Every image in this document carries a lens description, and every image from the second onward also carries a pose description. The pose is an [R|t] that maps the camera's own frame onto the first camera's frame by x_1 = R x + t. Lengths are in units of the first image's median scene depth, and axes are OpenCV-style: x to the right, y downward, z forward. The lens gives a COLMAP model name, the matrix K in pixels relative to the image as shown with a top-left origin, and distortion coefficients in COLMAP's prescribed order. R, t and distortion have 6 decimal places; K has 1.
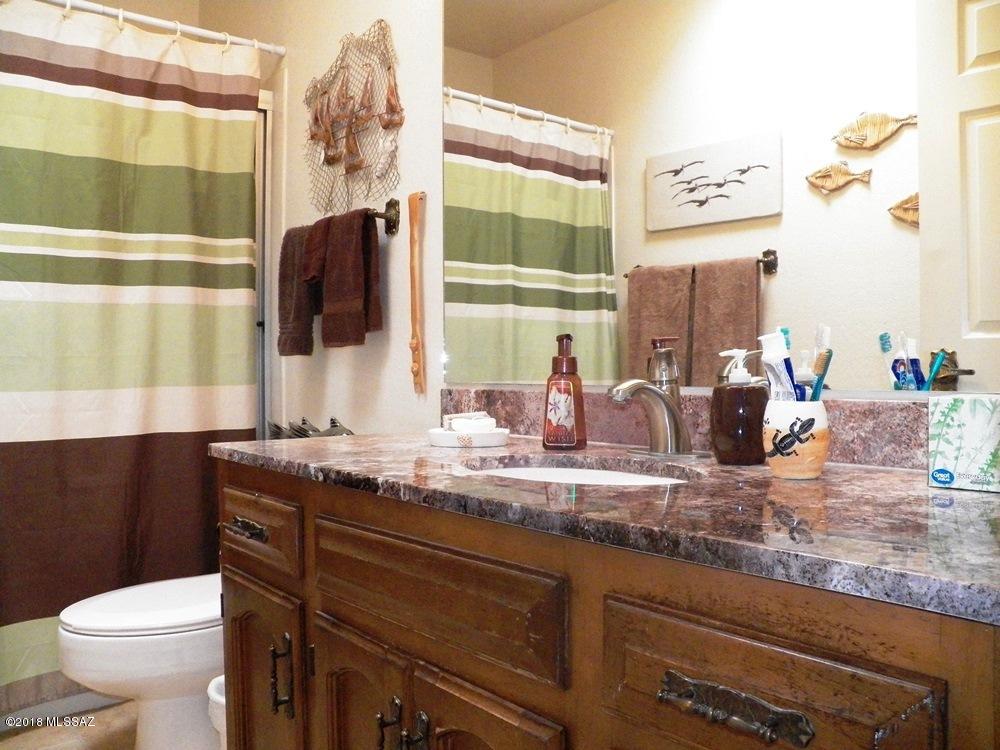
lens RADIAL K [[824.7, 0, 499.9], [0, 824.7, 374.9], [0, 0, 1]] dist [-0.141555, 0.106007]
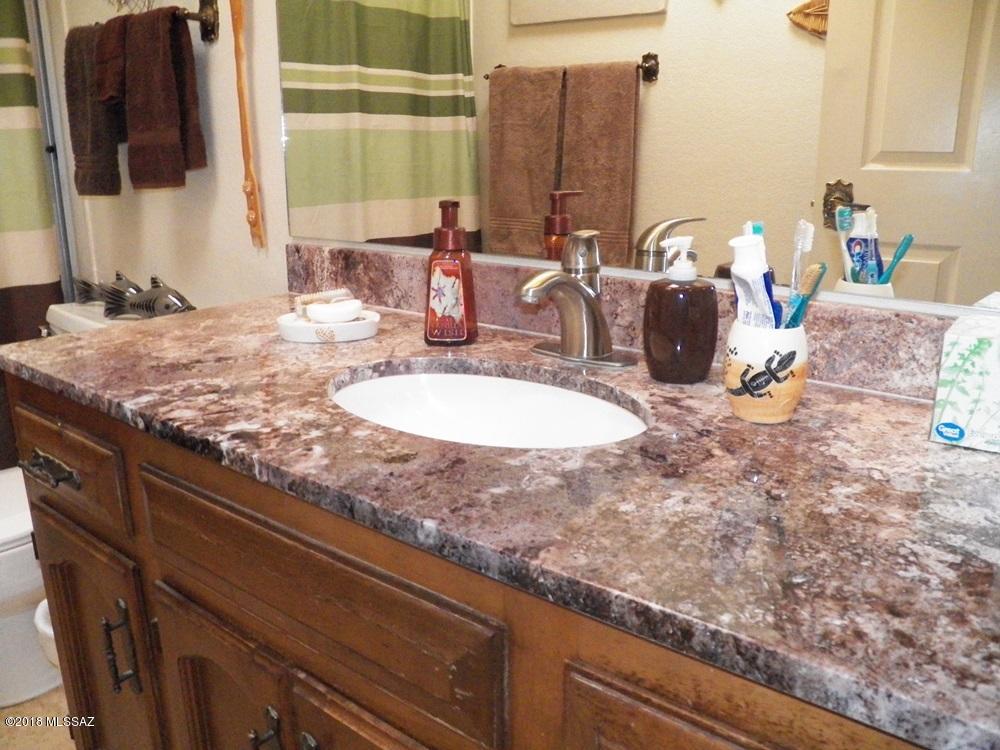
lens RADIAL K [[824.7, 0, 495.0], [0, 824.7, 380.2], [0, 0, 1]] dist [-0.141555, 0.106007]
pose [[0.982340, -0.051816, 0.179788, -0.028519], [0.002508, 0.964450, 0.264255, -0.093688], [-0.187089, -0.259137, 0.947547, 0.225770]]
